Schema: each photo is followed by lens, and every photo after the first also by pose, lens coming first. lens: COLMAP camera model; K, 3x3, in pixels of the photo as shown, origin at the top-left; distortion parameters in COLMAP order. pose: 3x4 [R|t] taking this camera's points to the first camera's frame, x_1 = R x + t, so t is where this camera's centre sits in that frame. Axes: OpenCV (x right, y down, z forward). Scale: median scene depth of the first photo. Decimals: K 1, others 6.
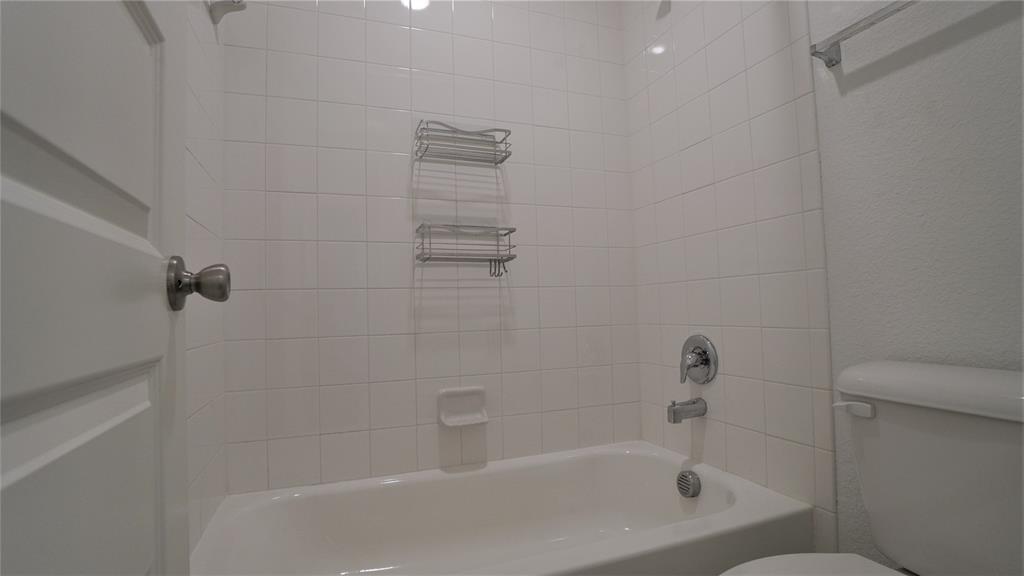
lens RADIAL K [[489.1, 0, 507.4], [0, 489.1, 287.5], [0, 0, 1]] dist [-0.067384, 0.025823]
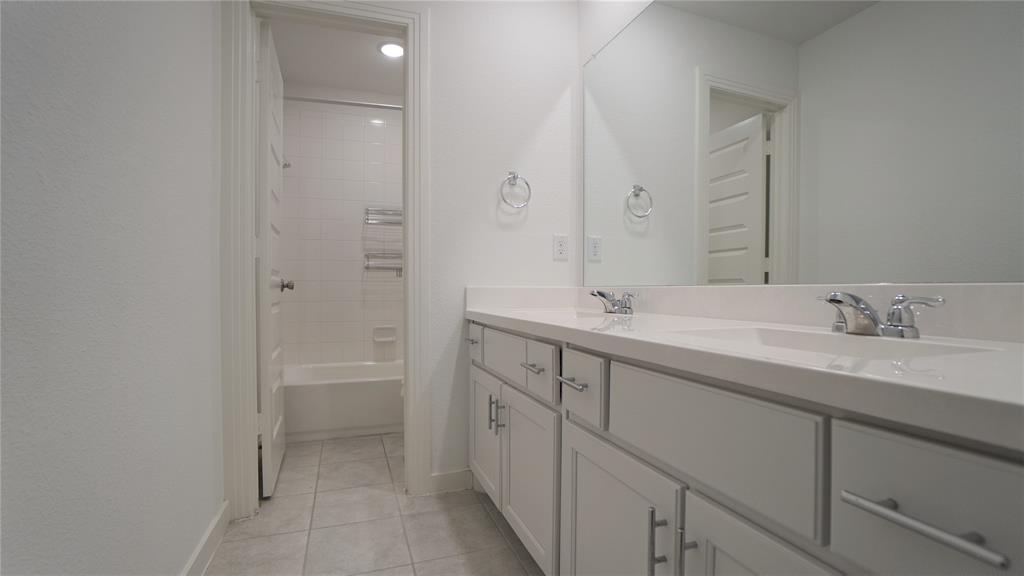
lens RADIAL K [[489.1, 0, 507.4], [0, 489.1, 287.5], [0, 0, 1]] dist [-0.067384, 0.025823]
pose [[0.998193, 0.021259, -0.056199, 0.603982], [-0.018778, 0.998842, 0.044303, -0.081020], [0.057076, -0.043167, 0.997436, -1.220512]]
